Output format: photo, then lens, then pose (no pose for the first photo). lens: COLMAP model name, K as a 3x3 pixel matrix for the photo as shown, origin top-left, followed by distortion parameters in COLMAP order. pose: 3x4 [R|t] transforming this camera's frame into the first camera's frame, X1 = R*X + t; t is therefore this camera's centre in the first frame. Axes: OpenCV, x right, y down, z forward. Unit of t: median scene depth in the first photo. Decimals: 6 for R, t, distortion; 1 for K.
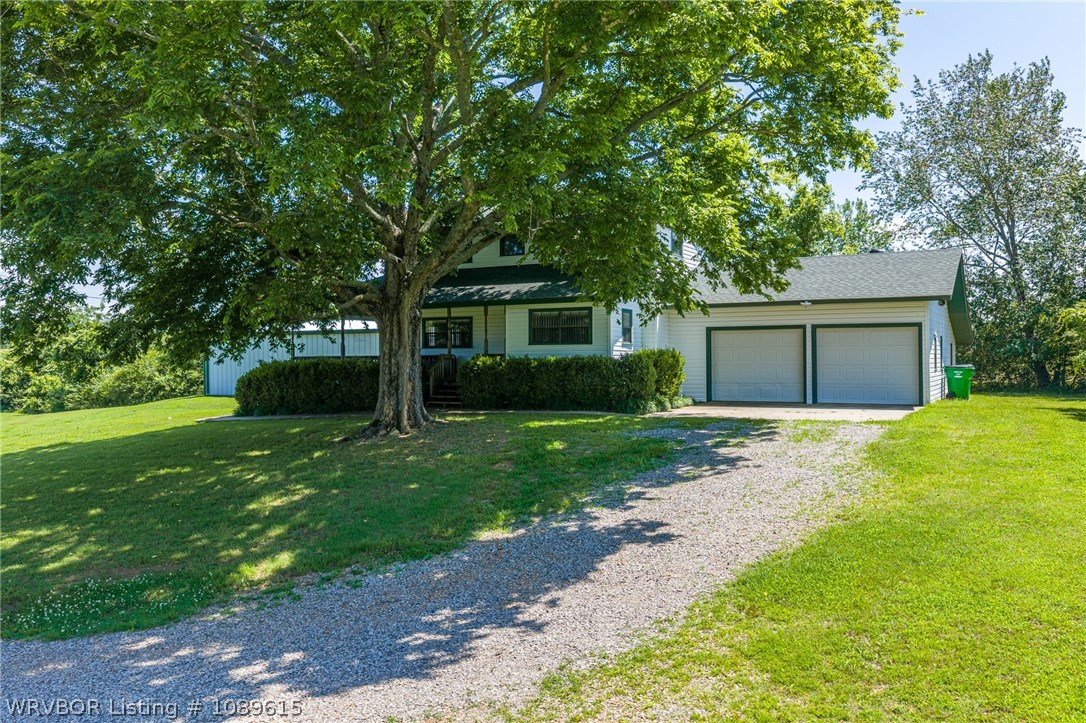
lens RADIAL K [[900.1, 0, 546.3], [0, 900.1, 358.1], [0, 0, 1]] dist [0.013331, -0.022418]
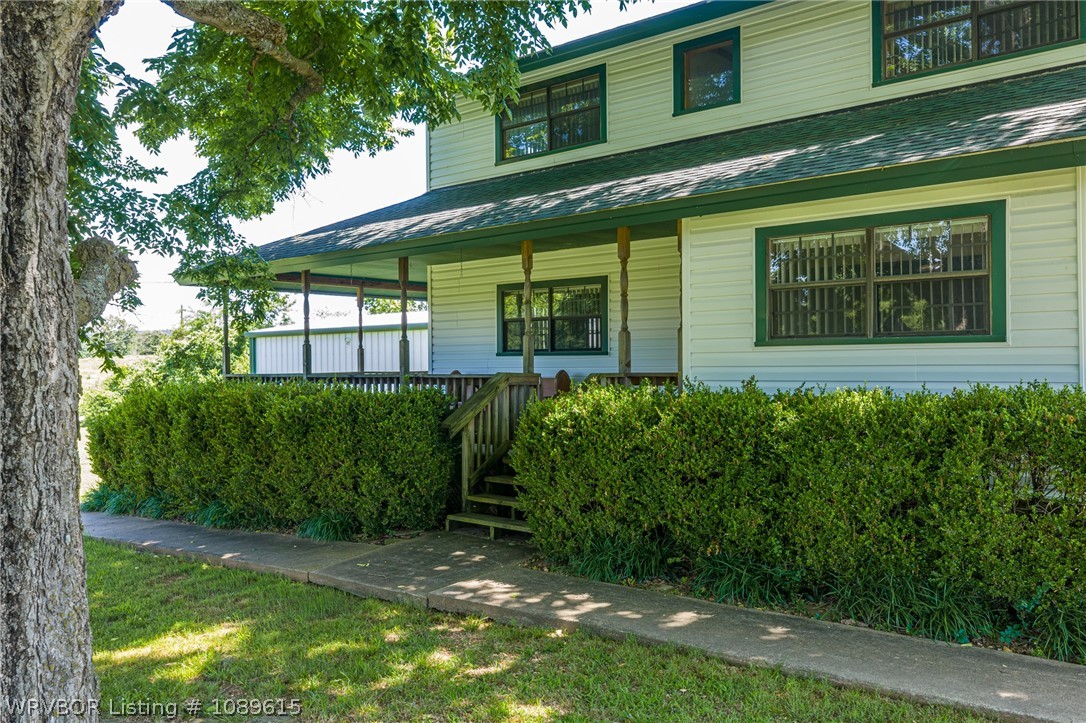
lens RADIAL K [[900.1, 0, 546.3], [0, 900.1, 358.1], [0, 0, 1]] dist [0.013331, -0.022418]
pose [[0.976807, -0.005055, -0.214061, -0.022867], [0.004795, 0.999987, -0.001735, -0.010346], [0.214067, 0.000668, 0.976819, 0.687290]]
